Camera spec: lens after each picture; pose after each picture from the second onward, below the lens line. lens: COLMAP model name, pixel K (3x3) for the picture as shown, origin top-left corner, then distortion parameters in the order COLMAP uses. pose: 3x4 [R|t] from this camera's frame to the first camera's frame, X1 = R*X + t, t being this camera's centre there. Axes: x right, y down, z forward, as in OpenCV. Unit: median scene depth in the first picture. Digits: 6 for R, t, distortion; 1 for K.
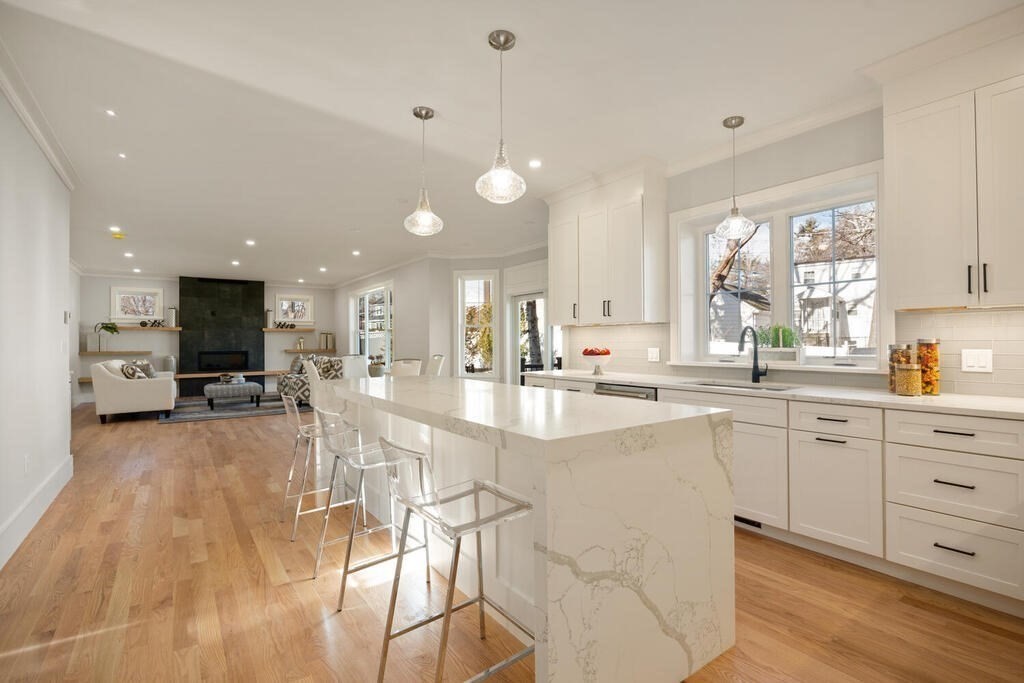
lens RADIAL K [[497.5, 0, 512.0], [0, 497.5, 341.5], [0, 0, 1]] dist [-0.001222, -0.000576]
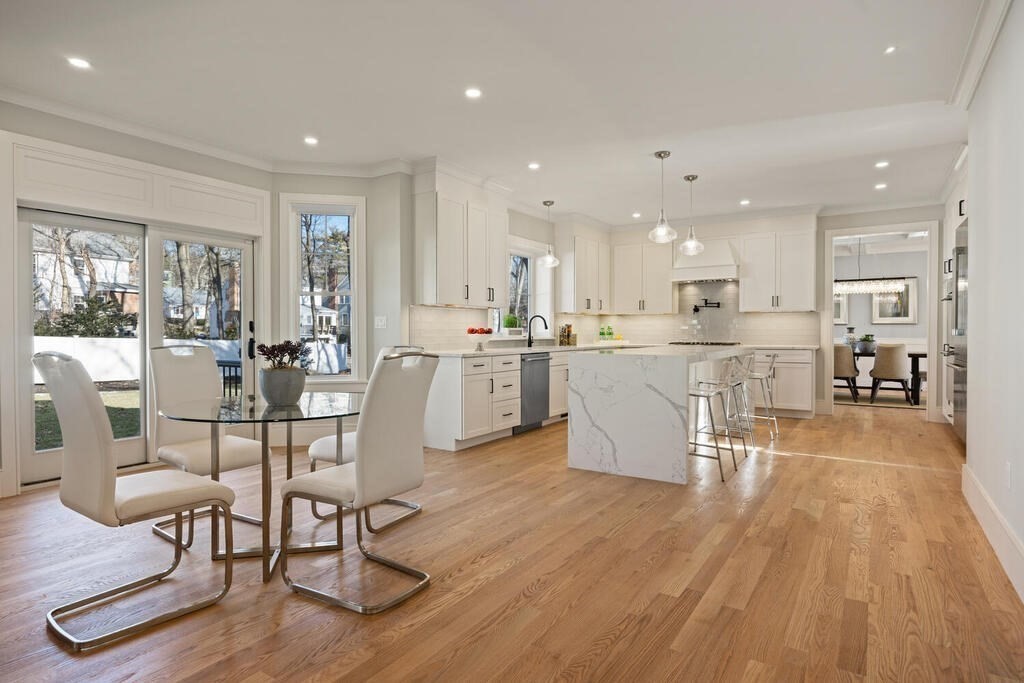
lens RADIAL K [[573.4, 0, 512.0], [0, 573.4, 341.5], [0, 0, 1]] dist [-0.001199, -0.000570]
pose [[-0.386230, -0.013545, 0.922303, -0.467881], [-0.000181, 0.999893, 0.014609, 0.010562], [-0.922402, 0.005475, -0.386191, 0.633720]]
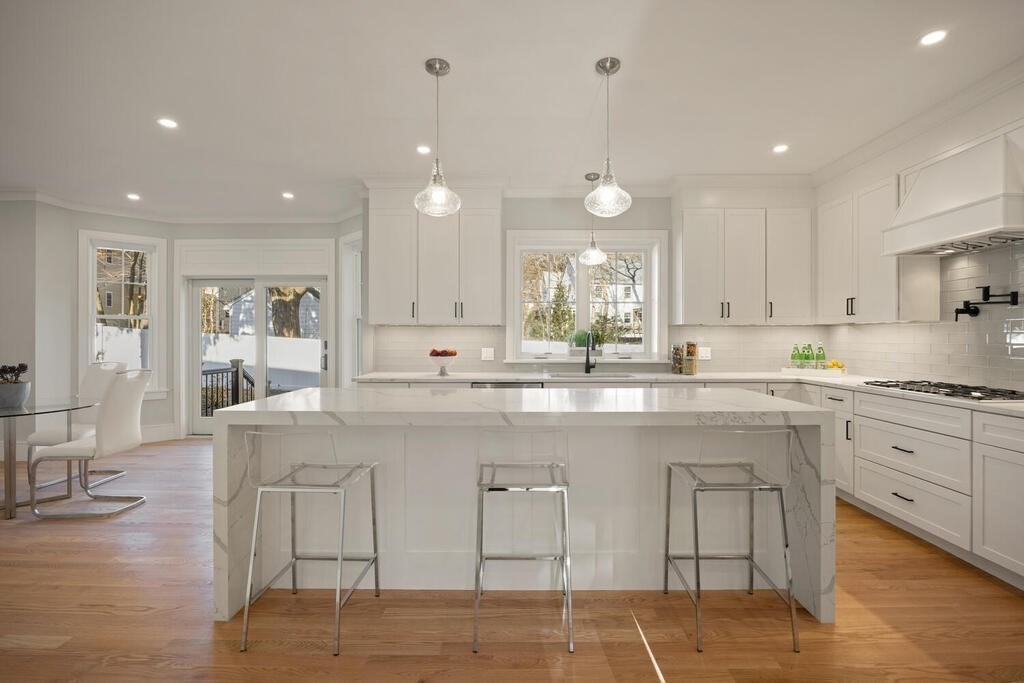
lens RADIAL K [[497.5, 0, 512.0], [0, 497.5, 341.5], [0, 0, 1]] dist [-0.001222, -0.000576]
pose [[0.579688, -0.002679, 0.814834, -0.248405], [-0.004117, 0.999972, 0.006216, -0.003710], [-0.814828, -0.006958, 0.579661, 0.133492]]
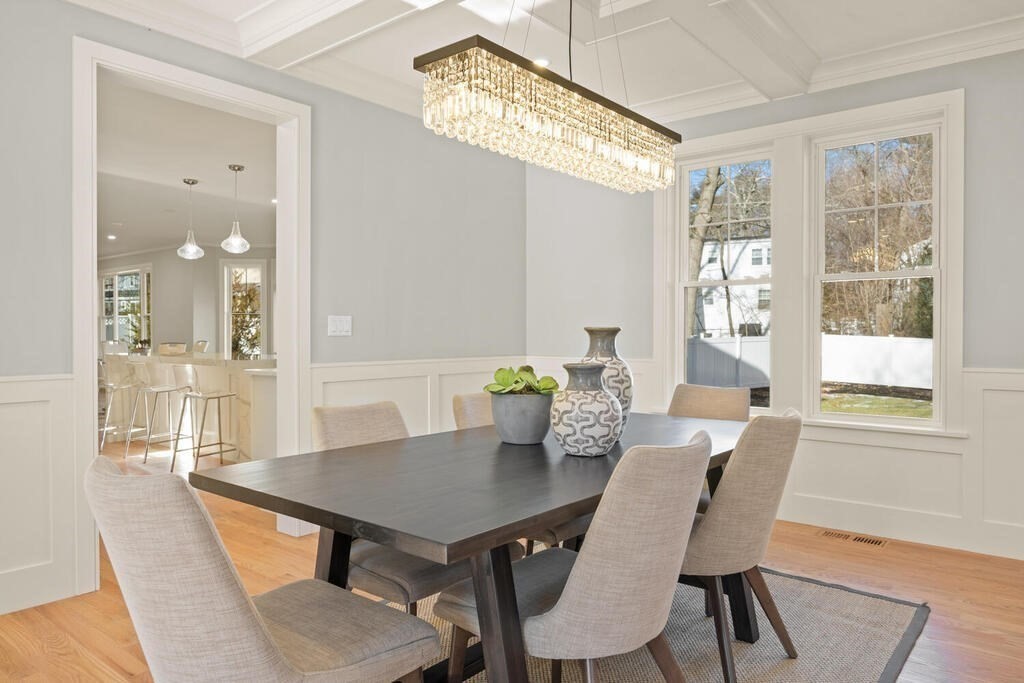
lens RADIAL K [[679.3, 0, 512.0], [0, 679.3, 341.5], [0, 0, 1]] dist [0.000167, -0.000005]
pose [[0.961956, 0.003400, 0.273185, 0.069960], [-0.006920, 0.999905, 0.011924, 0.005344], [-0.273118, -0.013361, 0.961888, -0.440279]]
